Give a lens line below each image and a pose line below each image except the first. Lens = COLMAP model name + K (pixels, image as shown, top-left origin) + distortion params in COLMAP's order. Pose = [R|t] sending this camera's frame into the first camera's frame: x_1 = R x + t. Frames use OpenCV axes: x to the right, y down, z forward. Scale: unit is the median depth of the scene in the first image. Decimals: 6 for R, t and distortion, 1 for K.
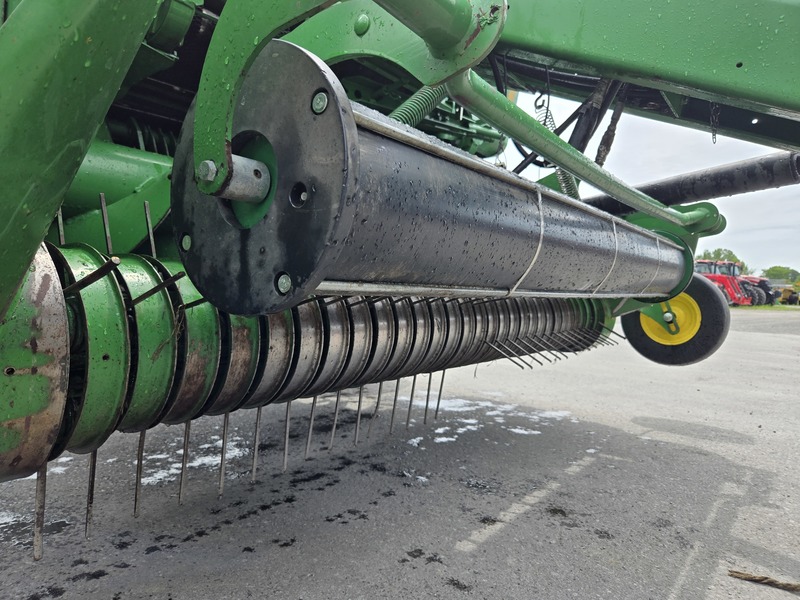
lens RADIAL K [[543.7, 0, 400.0], [0, 543.7, 301.0], [0, 0, 1]] dist [0.057927, -0.040520]
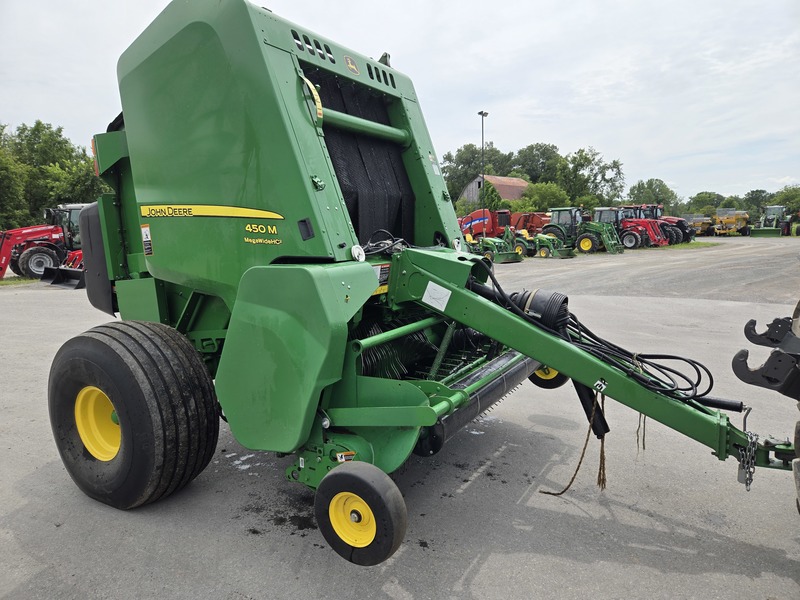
lens RADIAL K [[543.7, 0, 400.4], [0, 543.7, 299.1], [0, 0, 1]] dist [0.057927, -0.040520]
pose [[0.994289, -0.066518, 0.083450, -0.291766], [0.056602, 0.991632, 0.116027, -0.735580], [-0.090470, -0.110641, 0.989734, -1.398353]]
